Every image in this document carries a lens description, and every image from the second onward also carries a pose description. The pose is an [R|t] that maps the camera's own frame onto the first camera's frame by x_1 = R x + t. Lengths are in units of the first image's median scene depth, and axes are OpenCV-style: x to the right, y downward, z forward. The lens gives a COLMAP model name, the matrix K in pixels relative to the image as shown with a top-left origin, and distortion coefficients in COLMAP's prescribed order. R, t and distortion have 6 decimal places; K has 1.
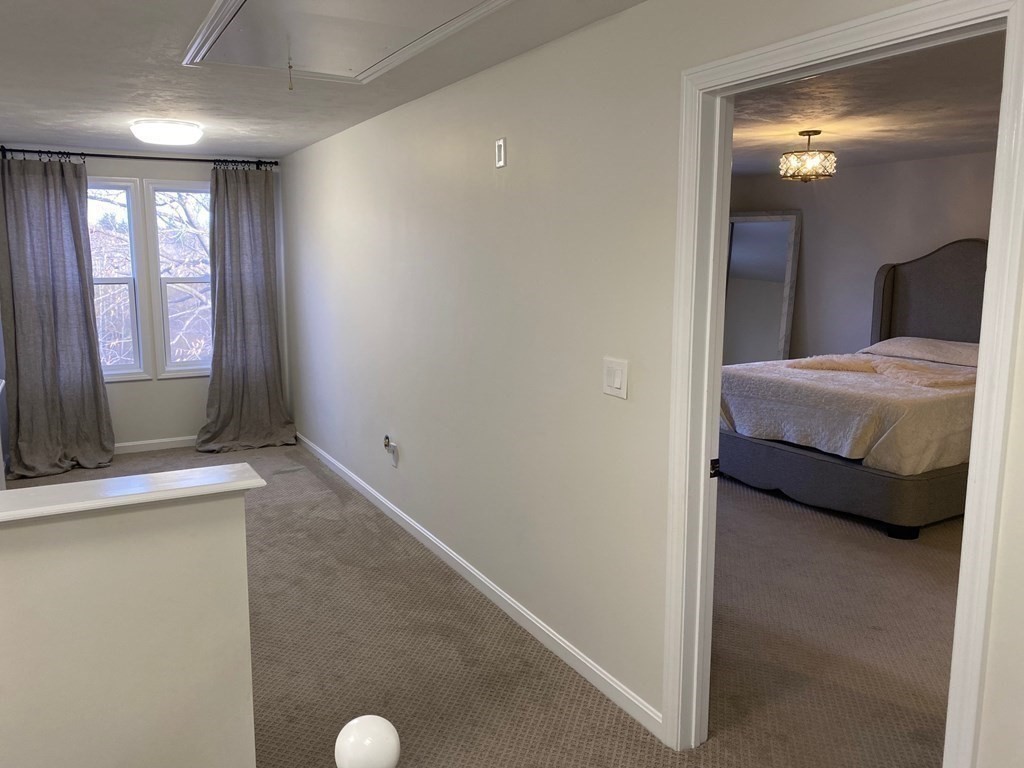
lens RADIAL K [[789.2, 0, 516.7], [0, 789.2, 375.9], [0, 0, 1]] dist [0.023775, -0.005022]
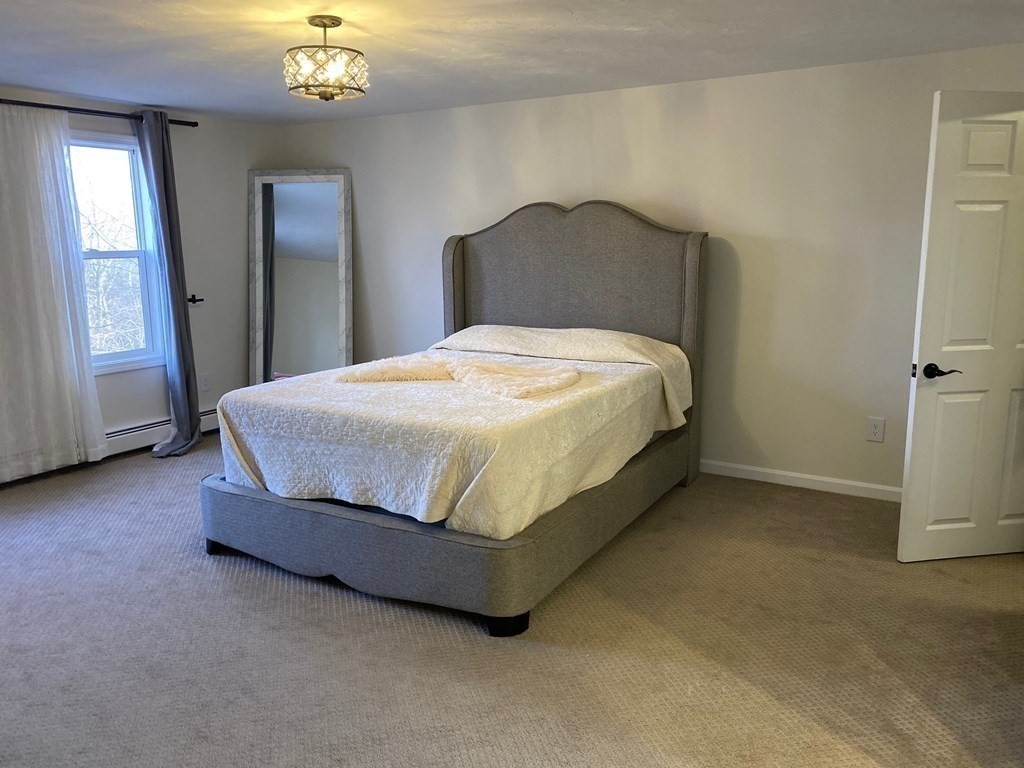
lens RADIAL K [[789.2, 0, 511.6], [0, 789.2, 384.2], [0, 0, 1]] dist [0.023775, -0.005022]
pose [[0.876280, -0.096185, 0.472104, 0.170730], [0.082742, 0.995355, 0.049211, -0.034442], [-0.474644, -0.004059, 0.880168, 0.364088]]
